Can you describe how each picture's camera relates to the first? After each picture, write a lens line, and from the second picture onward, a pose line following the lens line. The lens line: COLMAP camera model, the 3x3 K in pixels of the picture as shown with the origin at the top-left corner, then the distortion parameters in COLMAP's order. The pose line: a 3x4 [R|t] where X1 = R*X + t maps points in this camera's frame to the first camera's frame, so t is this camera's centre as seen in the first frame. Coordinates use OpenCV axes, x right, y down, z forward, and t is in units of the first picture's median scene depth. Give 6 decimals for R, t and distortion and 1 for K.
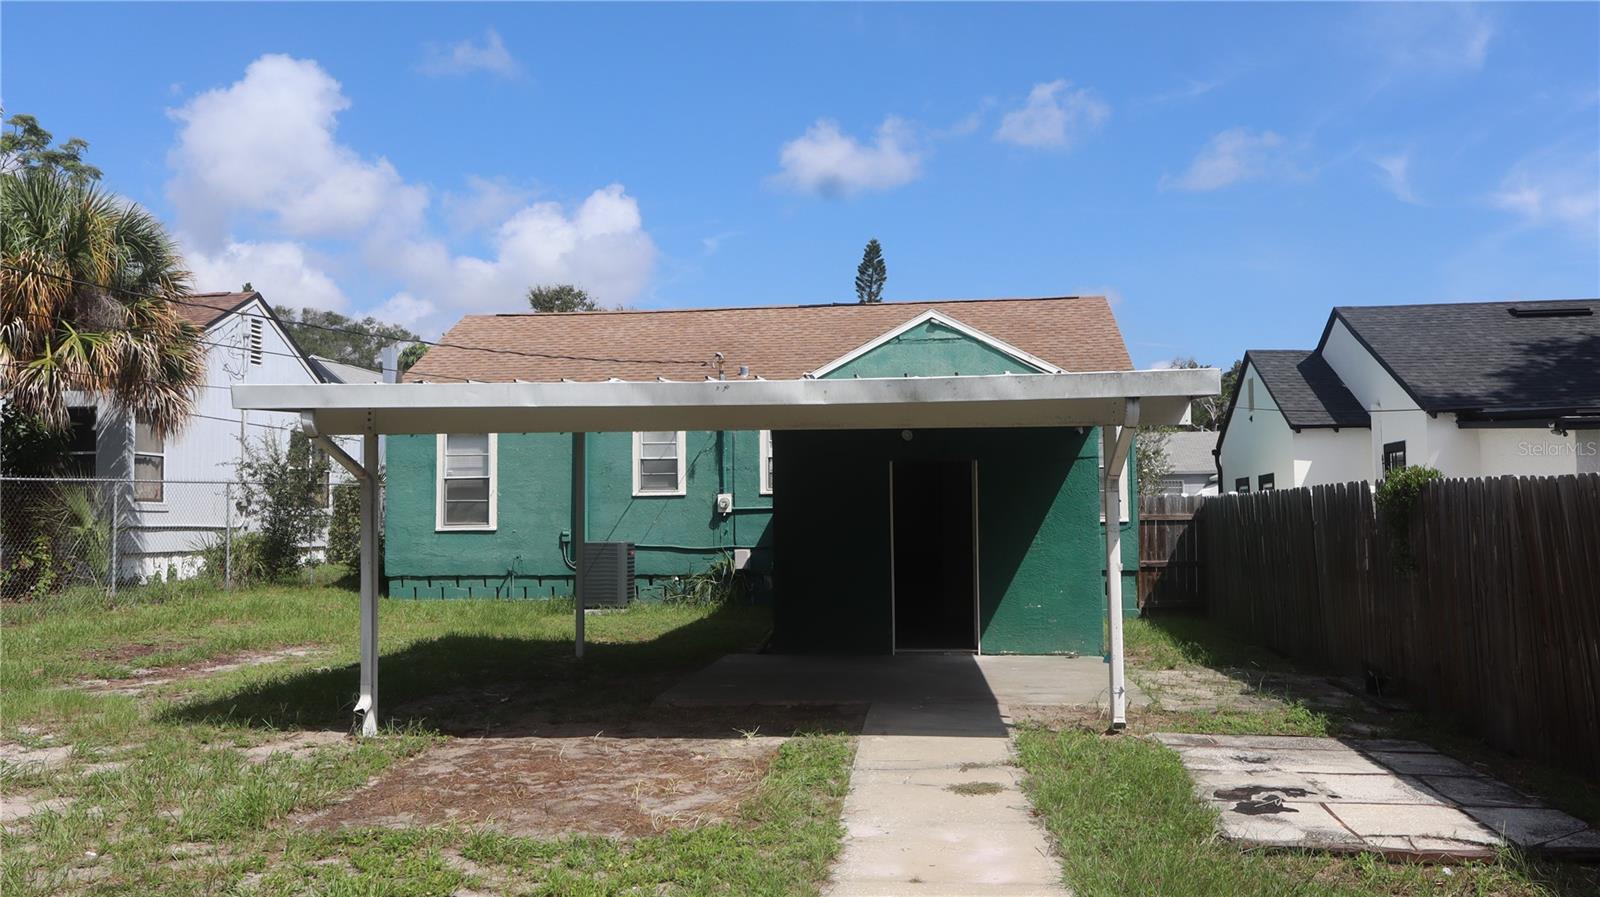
lens RADIAL K [[1378.1, 0, 790.9], [0, 1378.1, 464.2], [0, 0, 1]] dist [0.011443, 0.001286]
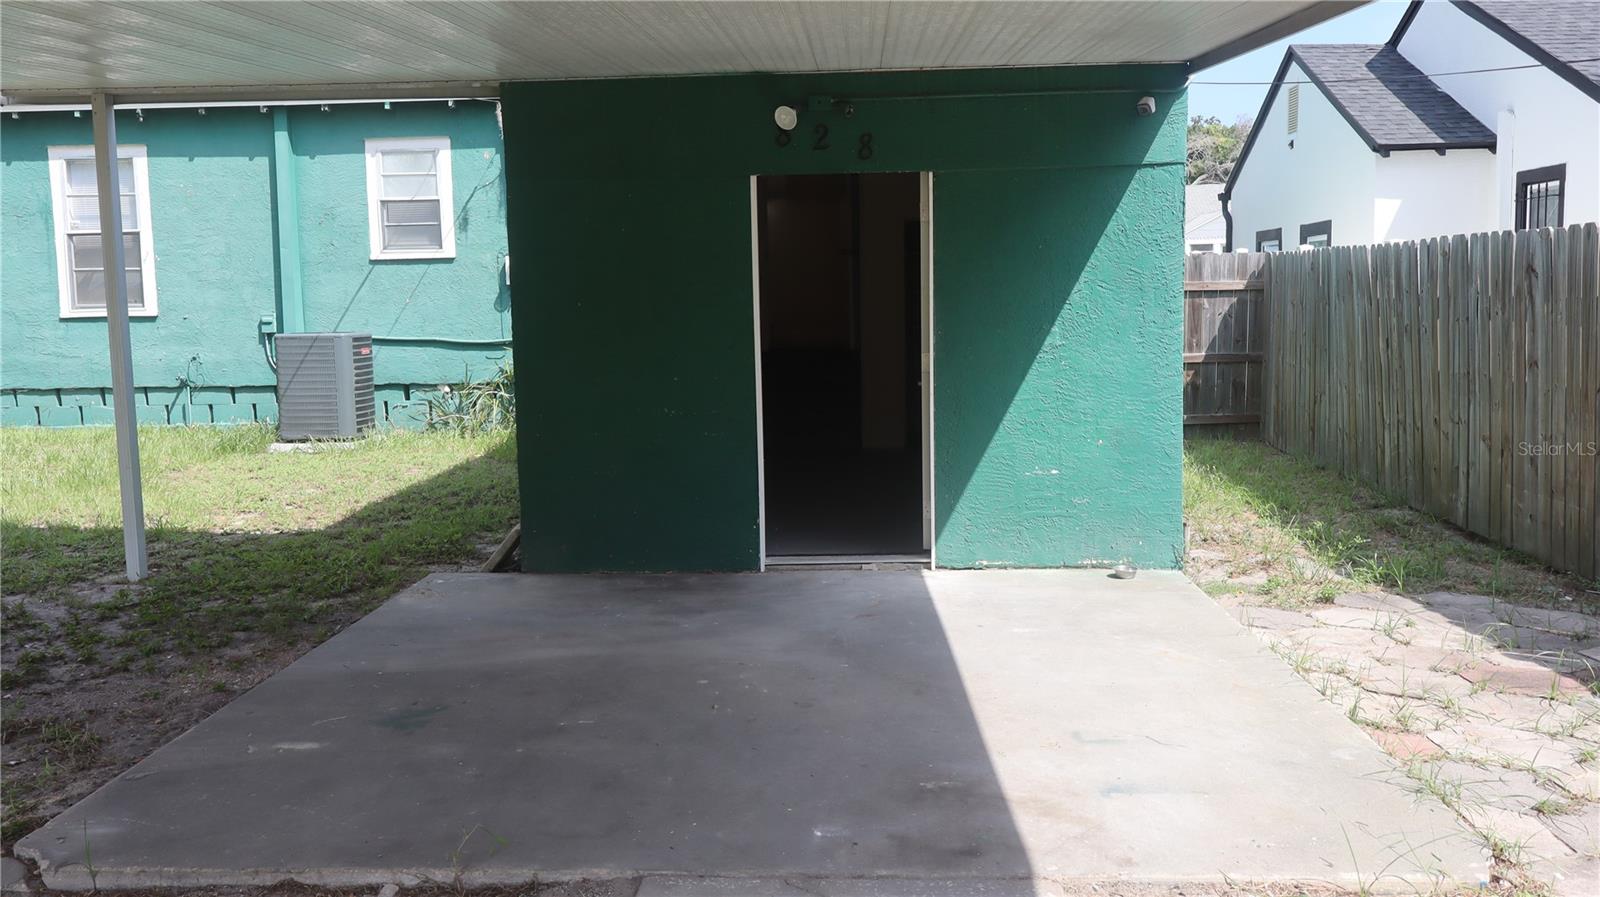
lens RADIAL K [[1378.1, 0, 815.9], [0, 1378.1, 457.0], [0, 0, 1]] dist [0.011443, 0.001286]
pose [[0.996922, -0.018474, 0.076186, 0.038418], [0.005971, 0.986906, 0.161183, 0.011821], [-0.078167, -0.160232, 0.983979, 0.349329]]
